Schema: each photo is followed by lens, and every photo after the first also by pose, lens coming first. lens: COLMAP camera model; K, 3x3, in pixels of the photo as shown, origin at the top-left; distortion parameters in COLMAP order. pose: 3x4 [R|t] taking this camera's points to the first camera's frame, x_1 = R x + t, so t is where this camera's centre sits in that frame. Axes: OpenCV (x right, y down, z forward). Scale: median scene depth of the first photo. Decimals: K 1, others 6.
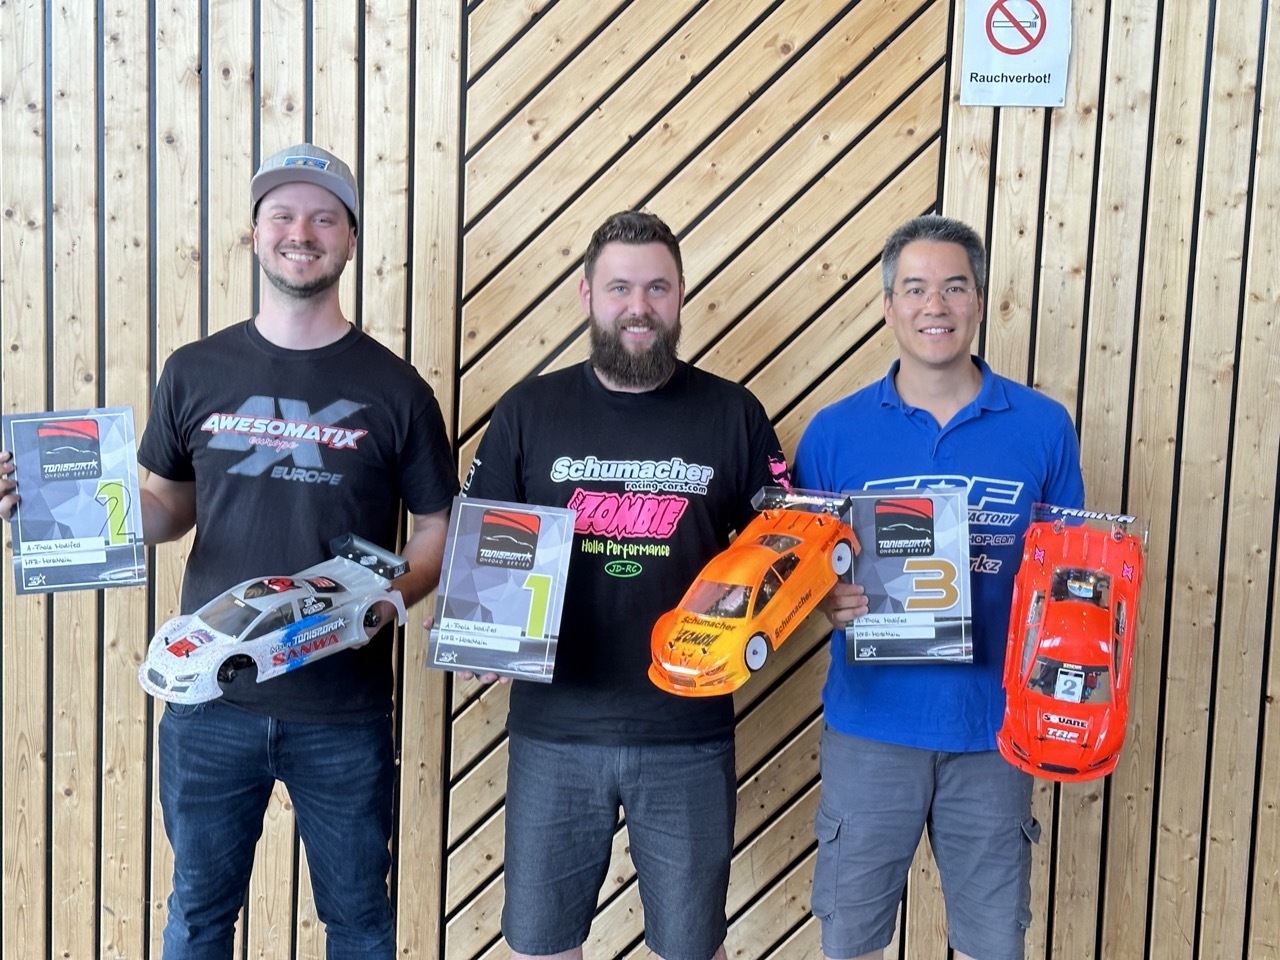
lens RADIAL K [[1741.3, 0, 643.0], [0, 1741.3, 492.4], [0, 0, 1]] dist [0.111458, 0.000000]
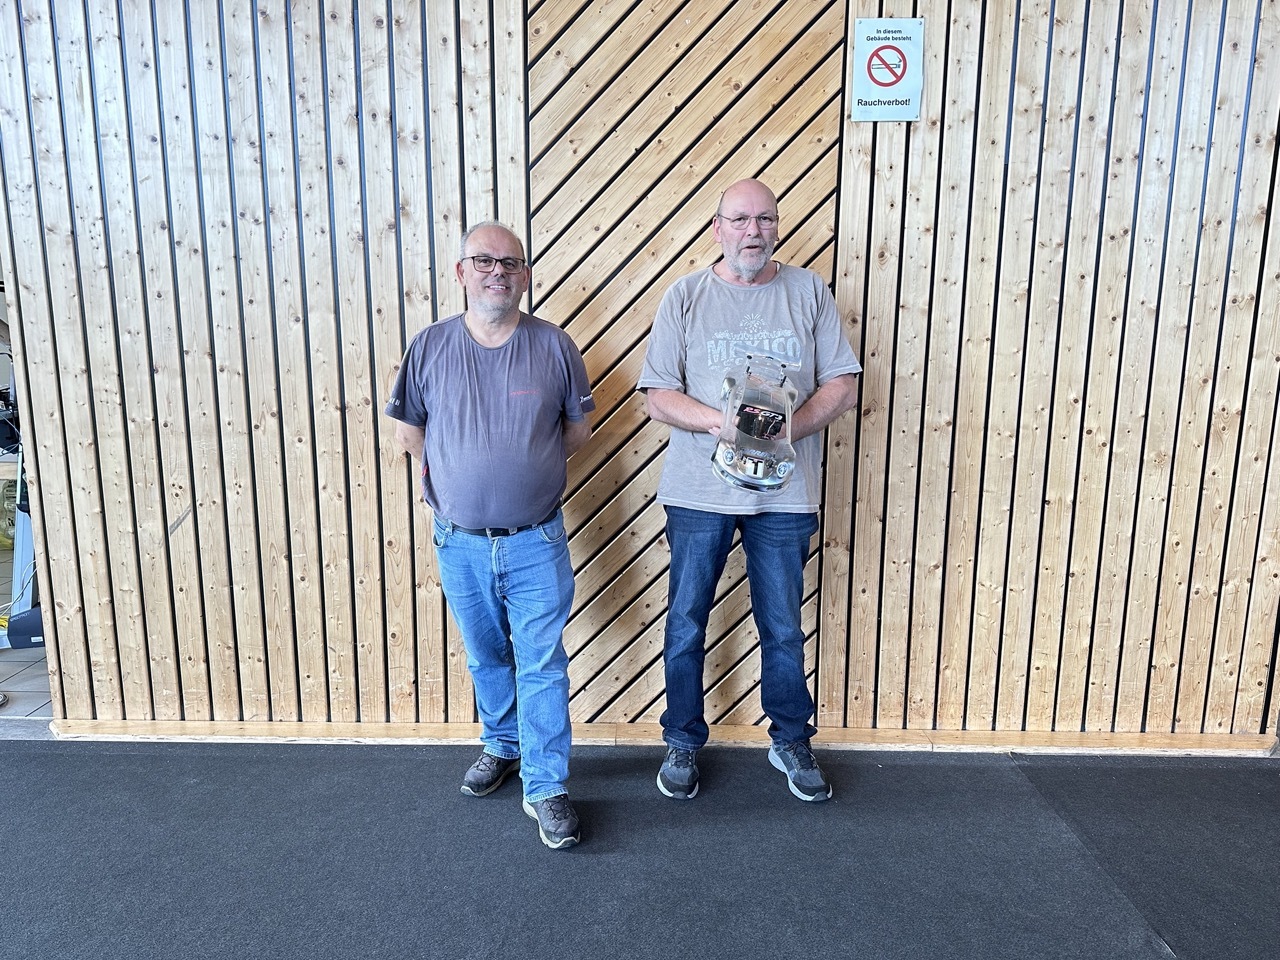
lens RADIAL K [[854.4, 0, 643.1], [0, 854.4, 472.8], [0, 0, 1]] dist [0.038365, -0.044057]
pose [[0.999552, -0.026678, -0.013552, 0.001228], [0.027470, 0.997693, 0.062076, 0.033076], [0.011865, -0.062421, 0.997979, 0.228805]]
